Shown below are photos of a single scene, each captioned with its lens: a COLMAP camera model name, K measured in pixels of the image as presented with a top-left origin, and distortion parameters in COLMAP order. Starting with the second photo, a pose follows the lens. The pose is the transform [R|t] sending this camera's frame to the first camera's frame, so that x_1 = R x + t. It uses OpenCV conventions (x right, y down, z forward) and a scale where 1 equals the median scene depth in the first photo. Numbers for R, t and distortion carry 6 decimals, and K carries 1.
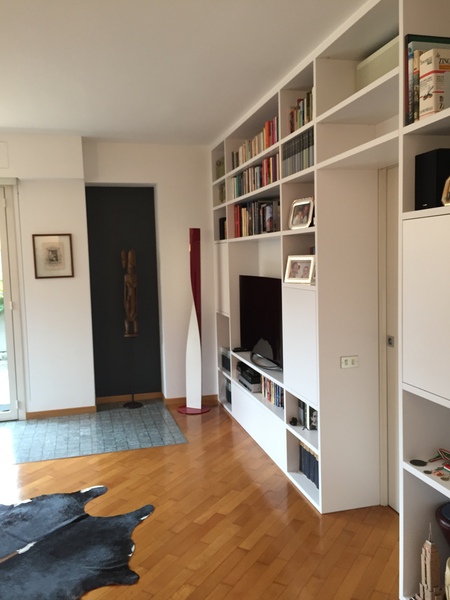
lens RADIAL K [[510.4, 0, 225.0], [0, 510.4, 300.0], [0, 0, 1]] dist [0.073772, -0.103384]
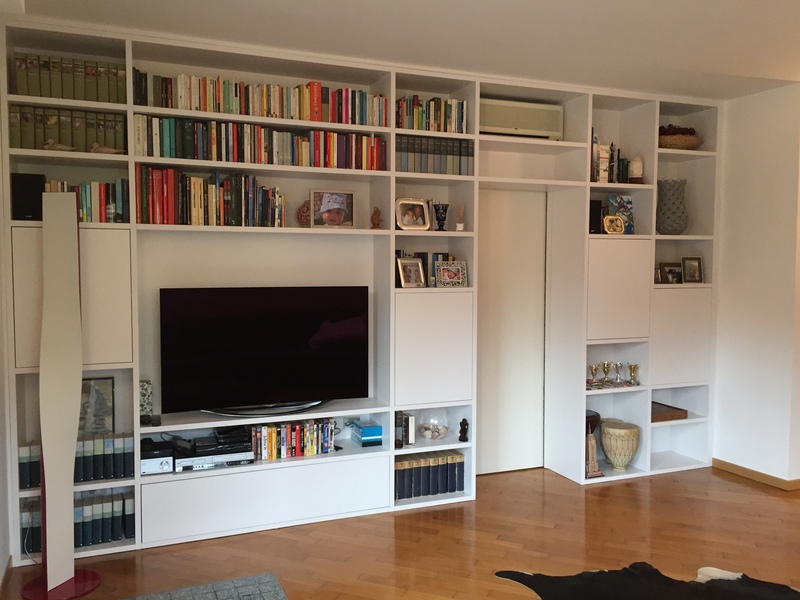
lens RADIAL K [[680.5, 0, 400.0], [0, 680.5, 300.0], [0, 0, 1]] dist [0.073772, -0.103384]
pose [[-0.117813, -0.039596, 0.992246, -1.244585], [0.079869, 0.995590, 0.049212, -0.084868], [-0.989819, 0.085047, -0.114131, 1.337264]]
